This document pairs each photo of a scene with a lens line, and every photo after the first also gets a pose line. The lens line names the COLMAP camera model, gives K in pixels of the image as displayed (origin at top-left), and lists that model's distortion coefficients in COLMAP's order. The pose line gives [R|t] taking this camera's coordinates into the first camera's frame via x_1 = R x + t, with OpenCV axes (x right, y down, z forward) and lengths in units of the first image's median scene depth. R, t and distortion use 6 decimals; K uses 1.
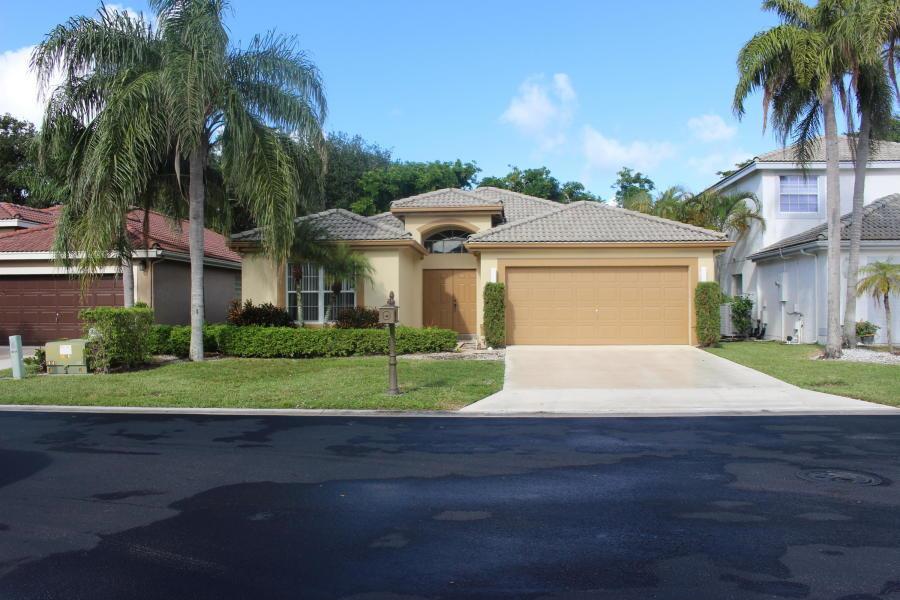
lens RADIAL K [[741.6, 0, 450.0], [0, 741.6, 300.0], [0, 0, 1]] dist [-0.116684, 0.002792]
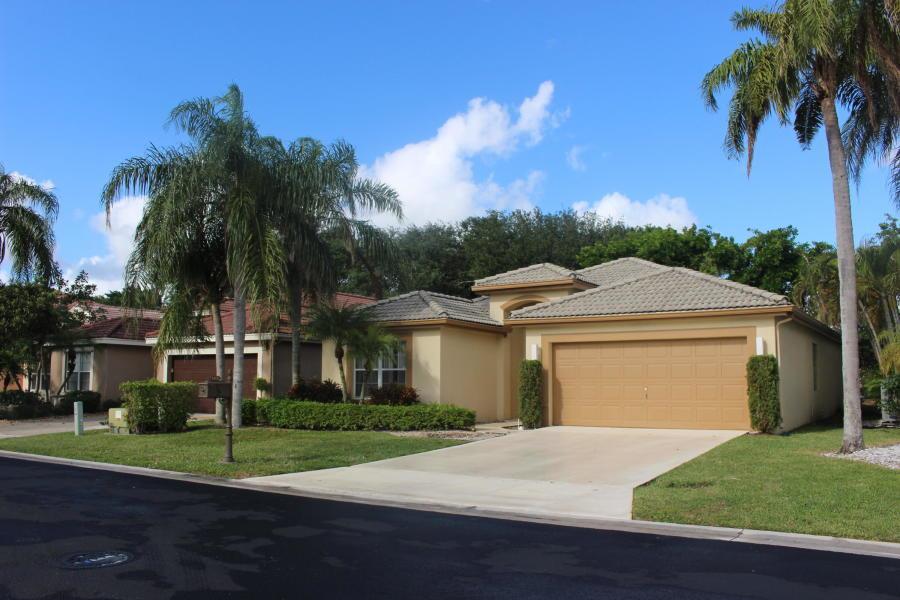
lens RADIAL K [[741.6, 0, 450.0], [0, 741.6, 300.0], [0, 0, 1]] dist [-0.116684, 0.002792]
pose [[0.883645, -0.046552, -0.465837, 0.420293], [-0.000630, 0.994925, -0.100620, -0.003704], [0.468156, 0.089206, 0.879131, 0.093723]]
